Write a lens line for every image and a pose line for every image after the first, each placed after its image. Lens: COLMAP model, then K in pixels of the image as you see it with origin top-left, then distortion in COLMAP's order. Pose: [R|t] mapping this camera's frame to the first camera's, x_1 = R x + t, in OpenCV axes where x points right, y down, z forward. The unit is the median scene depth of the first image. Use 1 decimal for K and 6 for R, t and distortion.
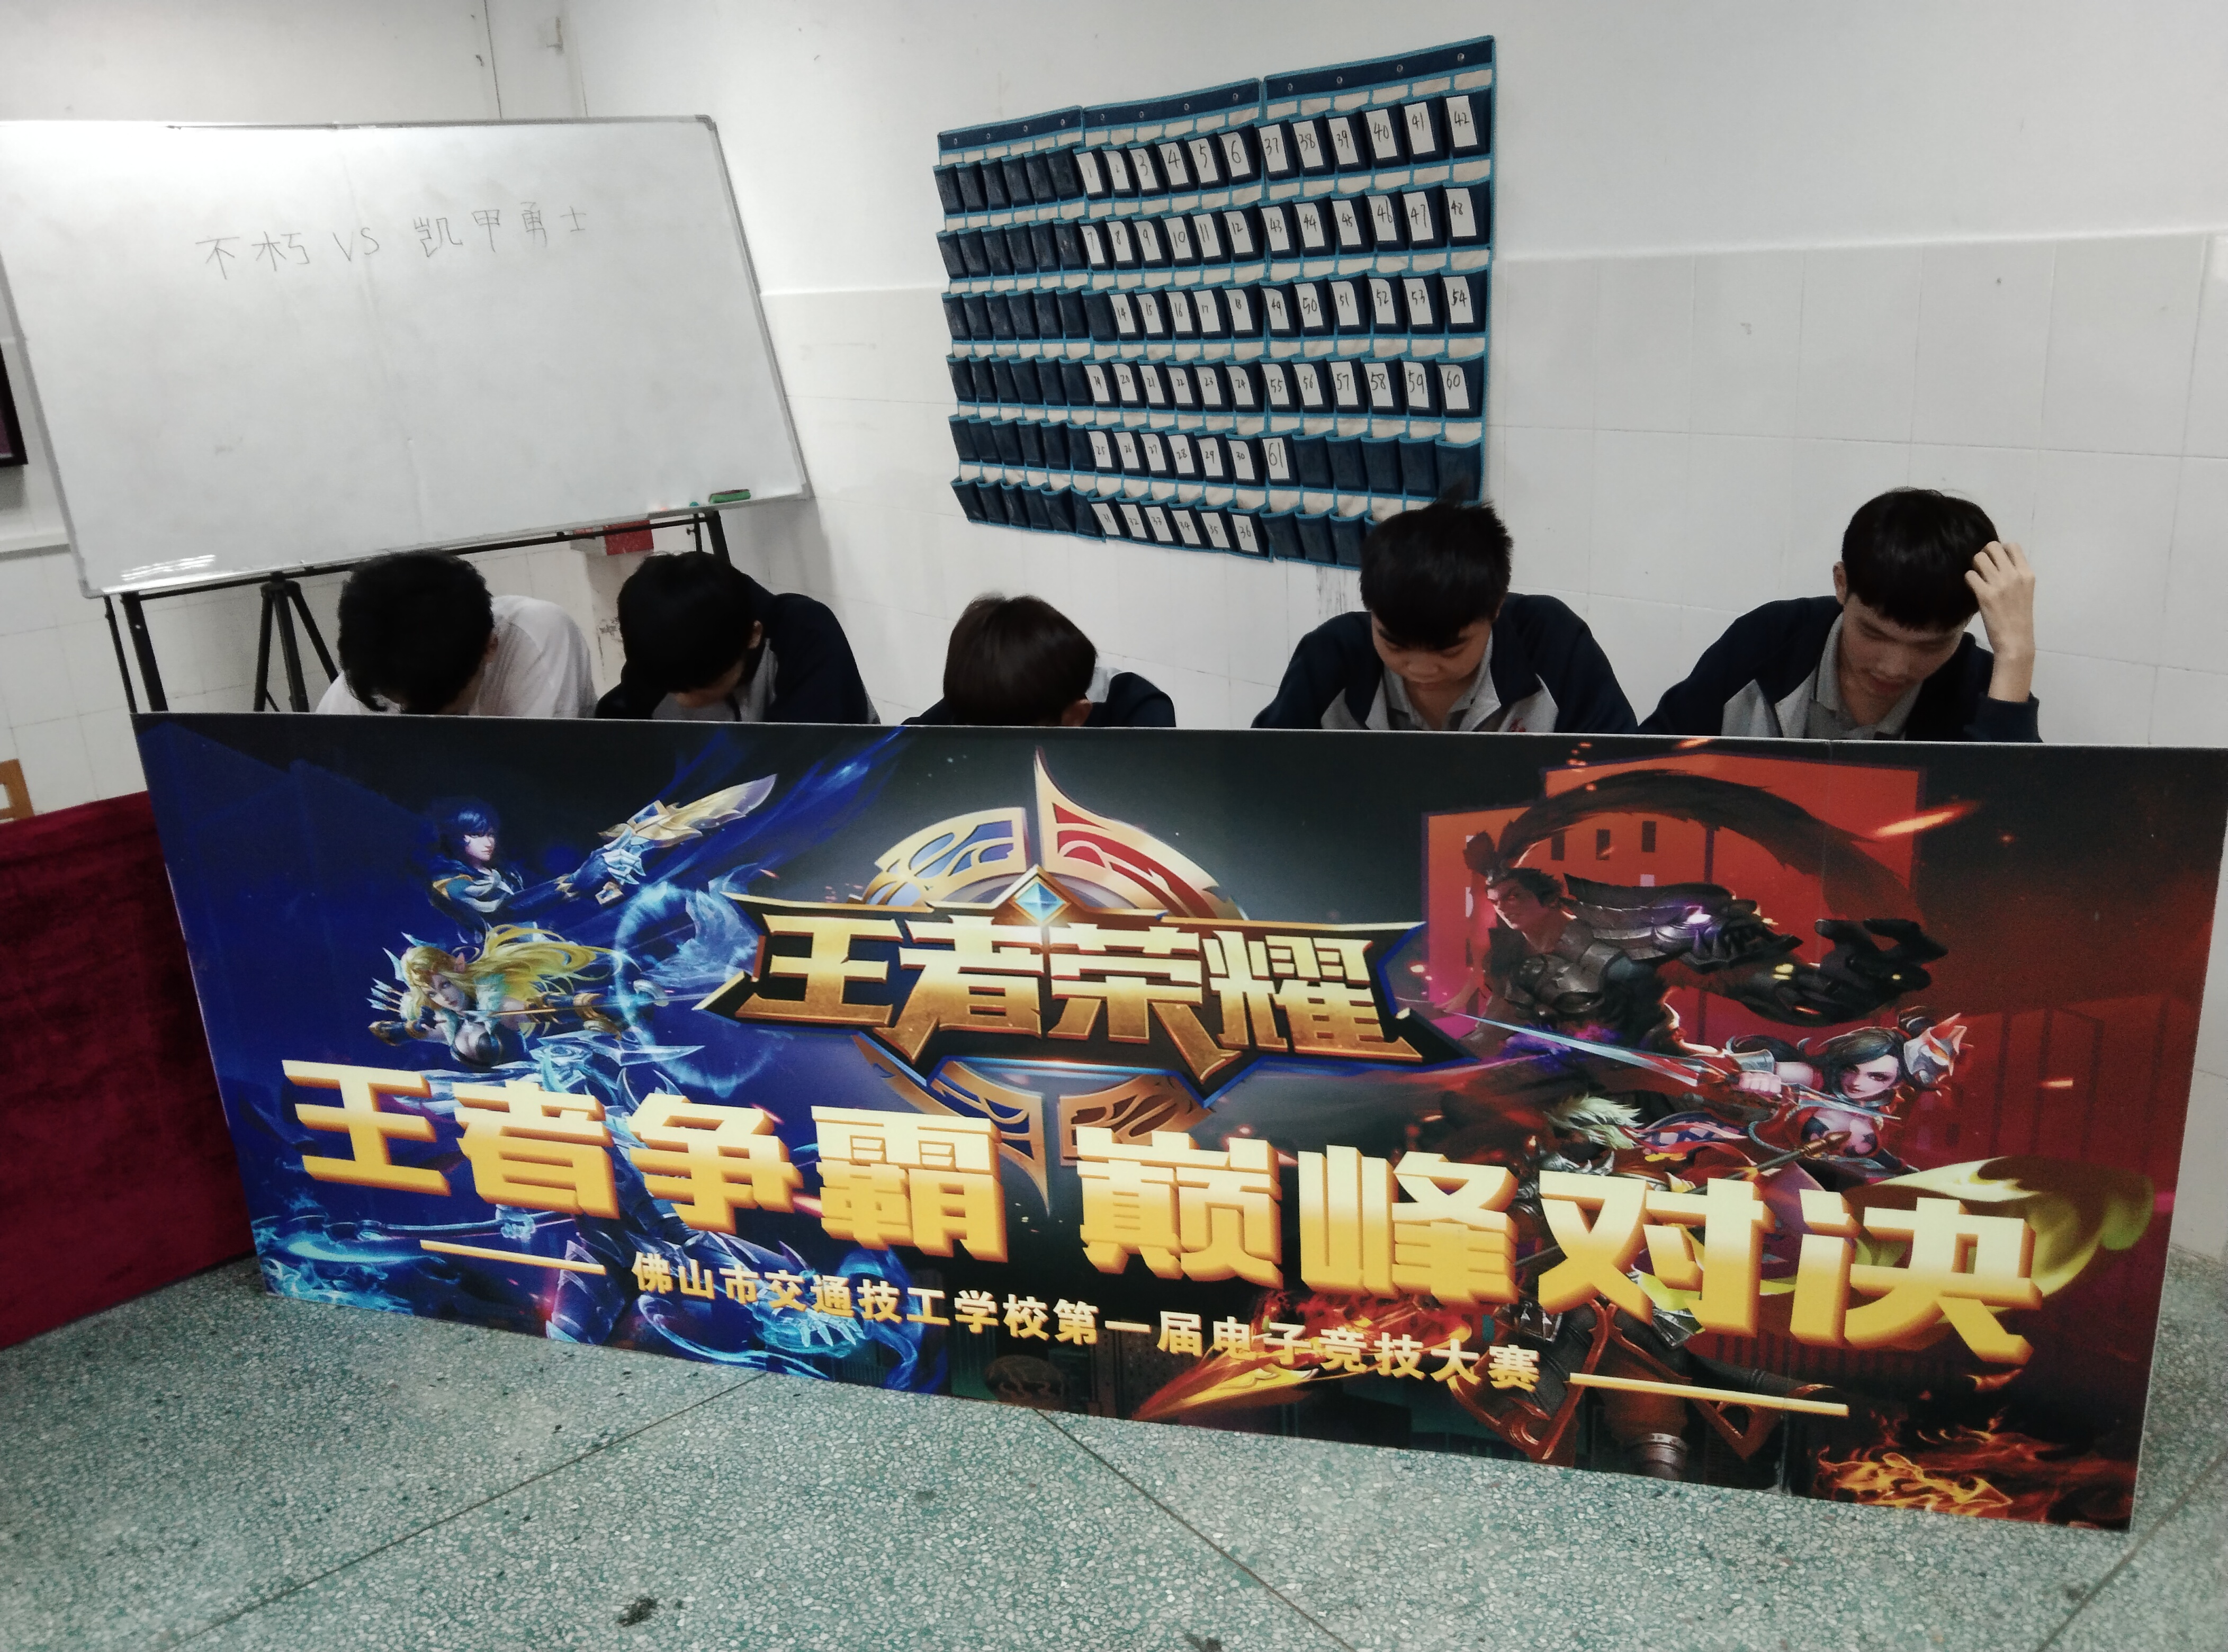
lens RADIAL K [[1774.1, 0, 1107.6], [0, 1774.1, 820.5], [0, 0, 1]] dist [0.100402, -0.263979]
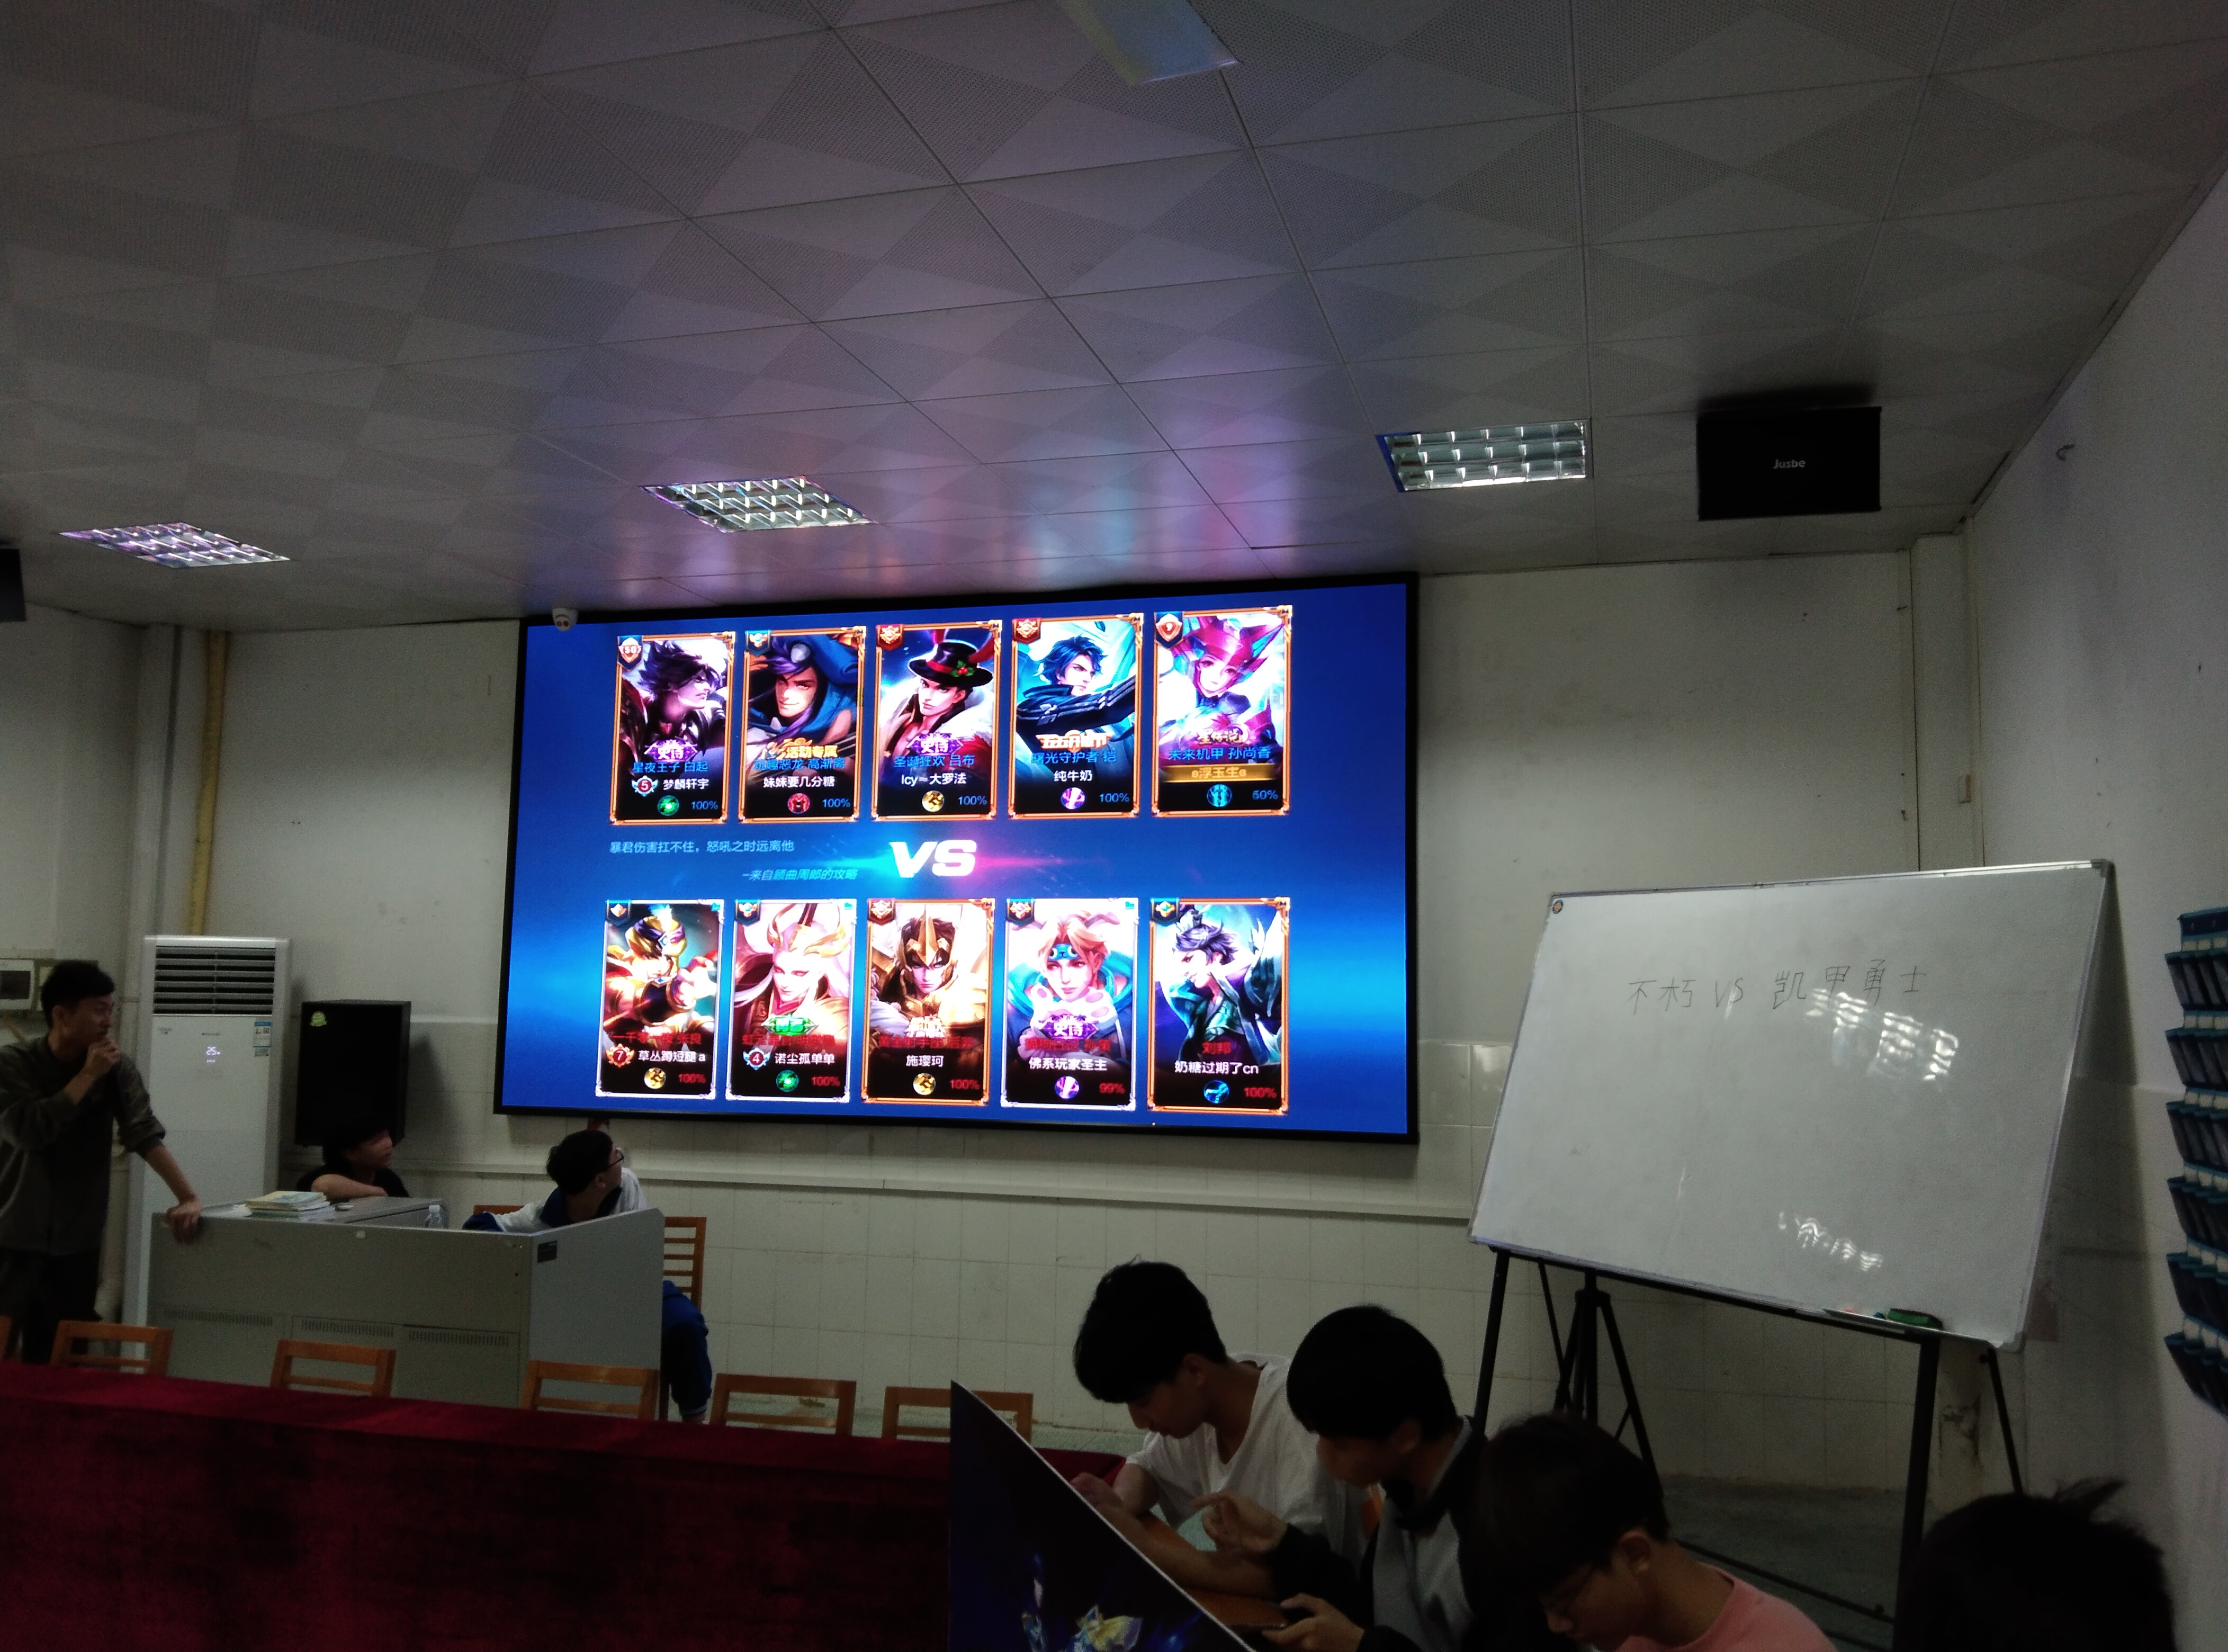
lens RADIAL K [[1774.1, 0, 1107.6], [0, 1774.1, 820.5], [0, 0, 1]] dist [0.100402, -0.263979]
pose [[0.576321, -0.010760, -0.817152, 0.537980], [-0.294947, 0.929780, -0.220263, -0.186187], [0.762142, 0.367959, 0.532678, 0.323929]]
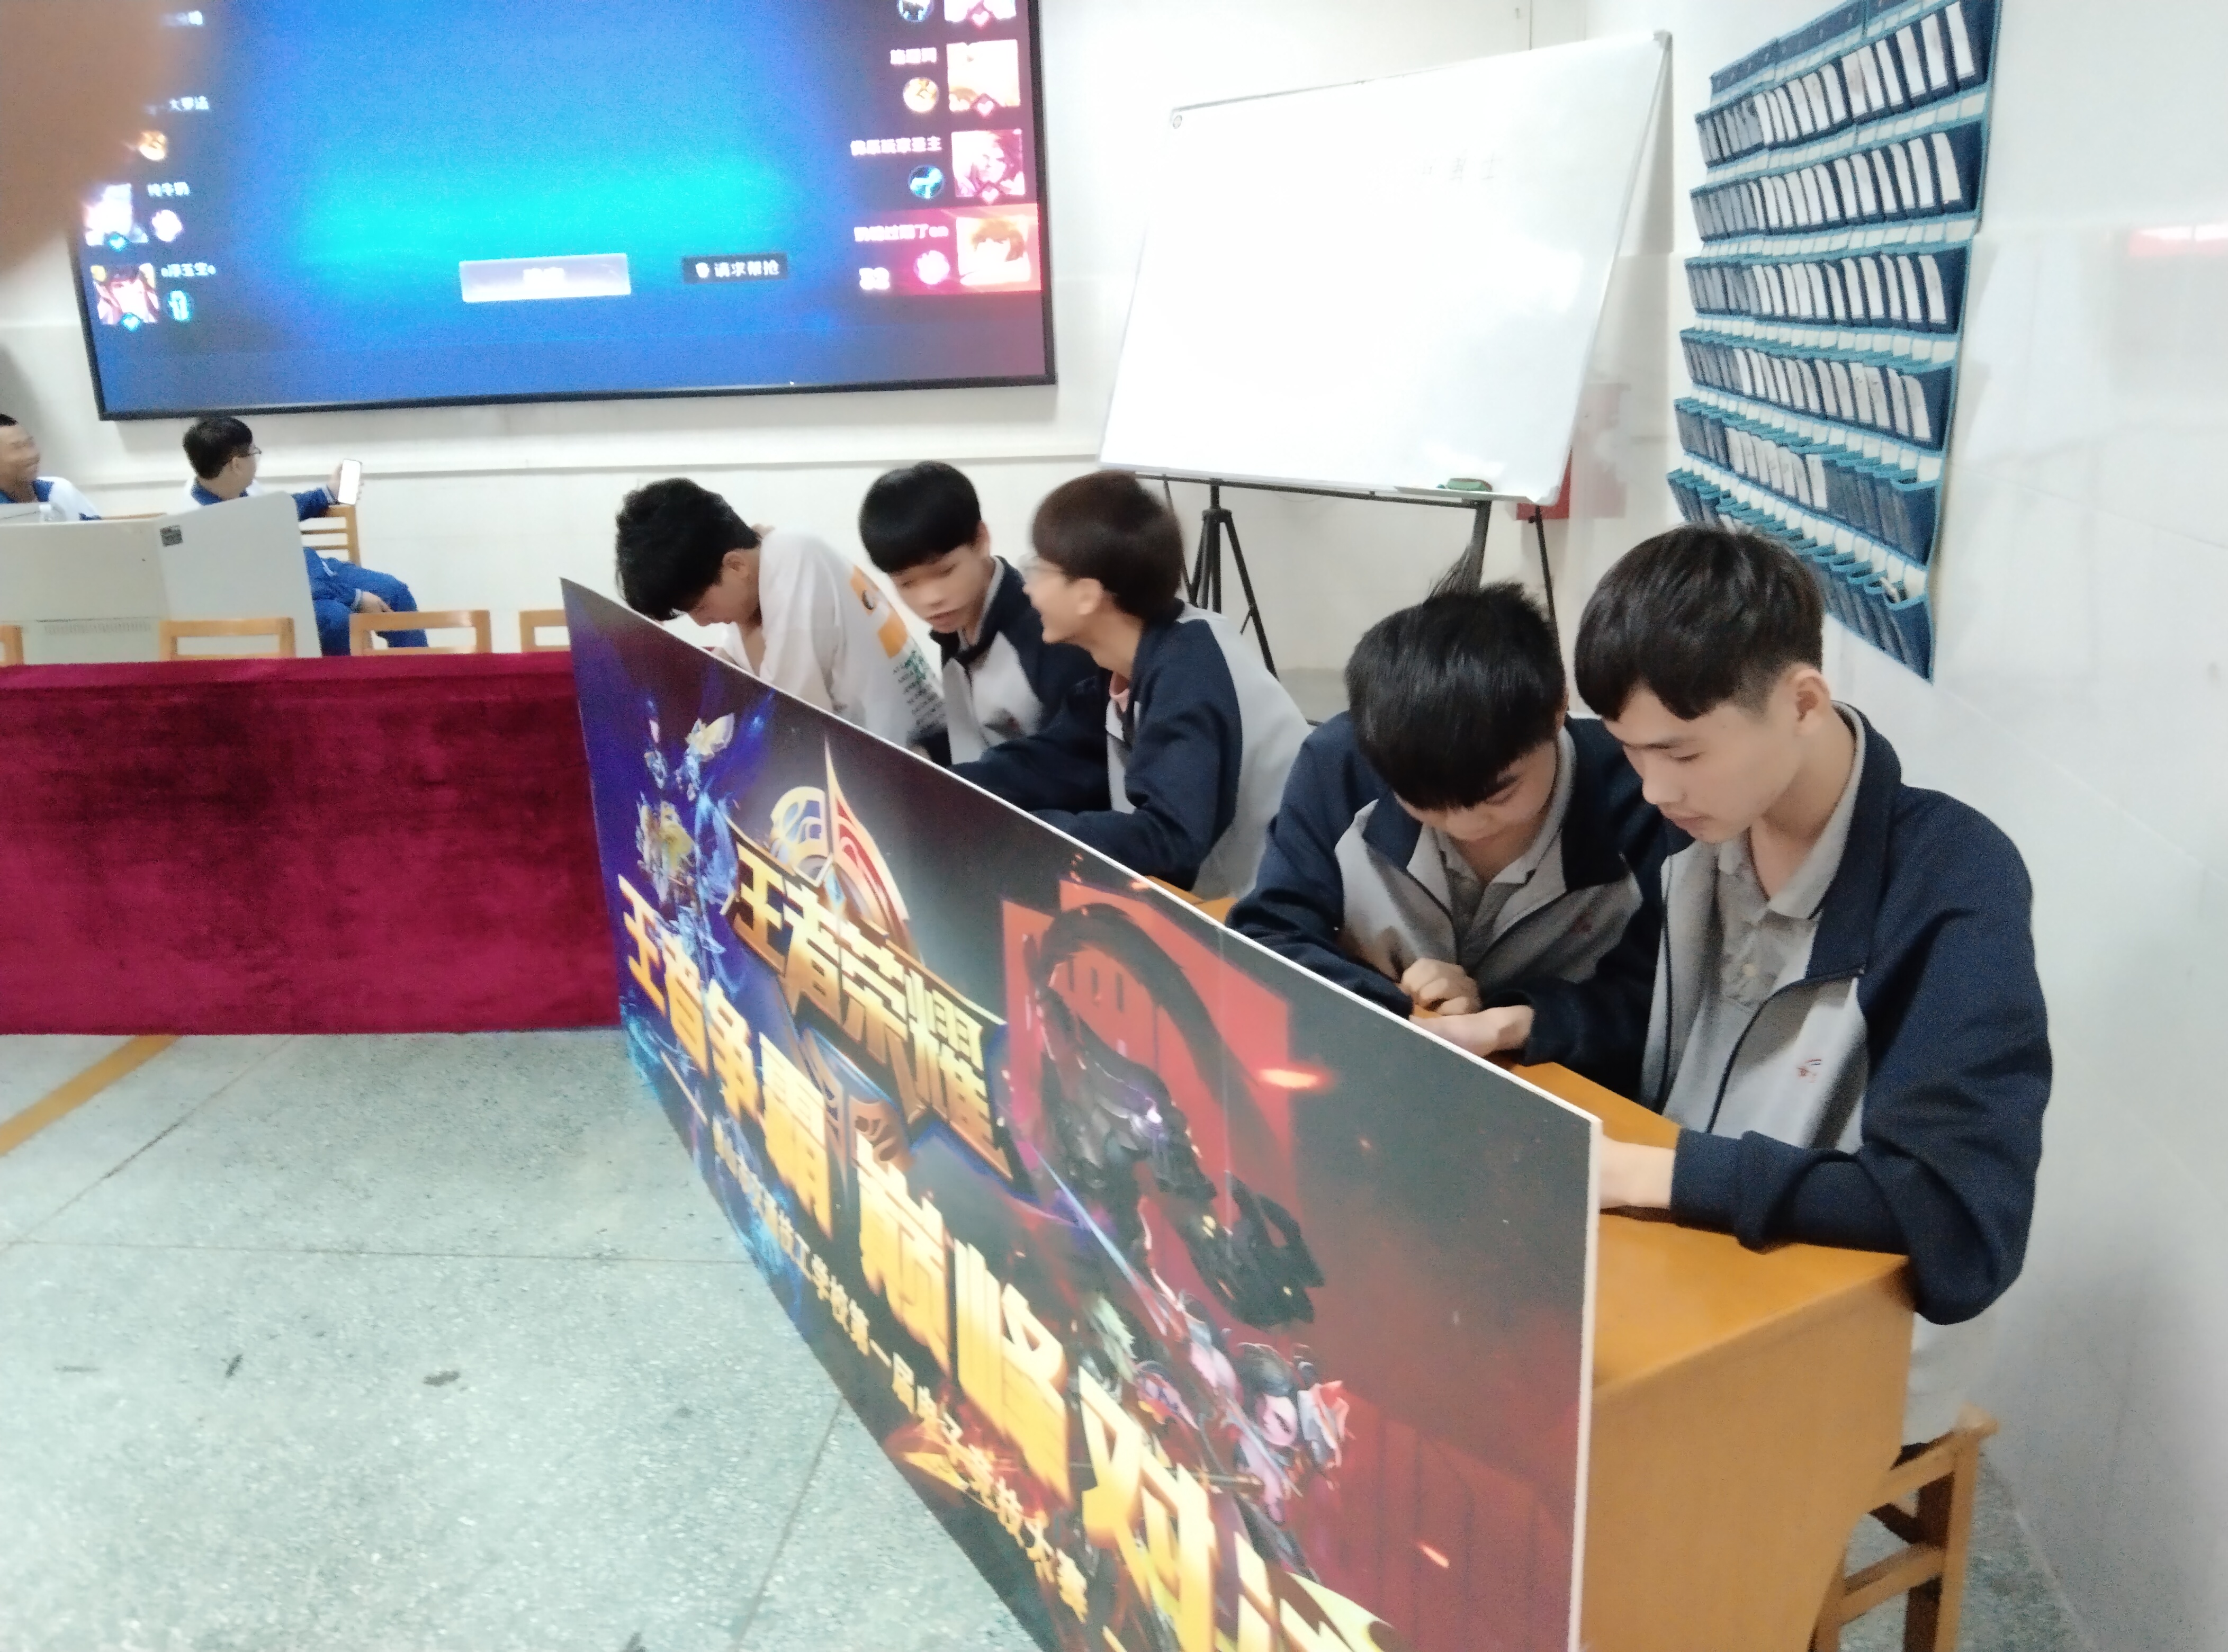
lens RADIAL K [[1774.1, 0, 1107.6], [0, 1774.1, 820.5], [0, 0, 1]] dist [0.100402, -0.263979]
pose [[0.705365, 0.231273, -0.670054, 0.672689], [-0.214503, 0.970600, 0.109202, -0.123273], [0.675610, 0.066701, 0.734236, 0.361880]]
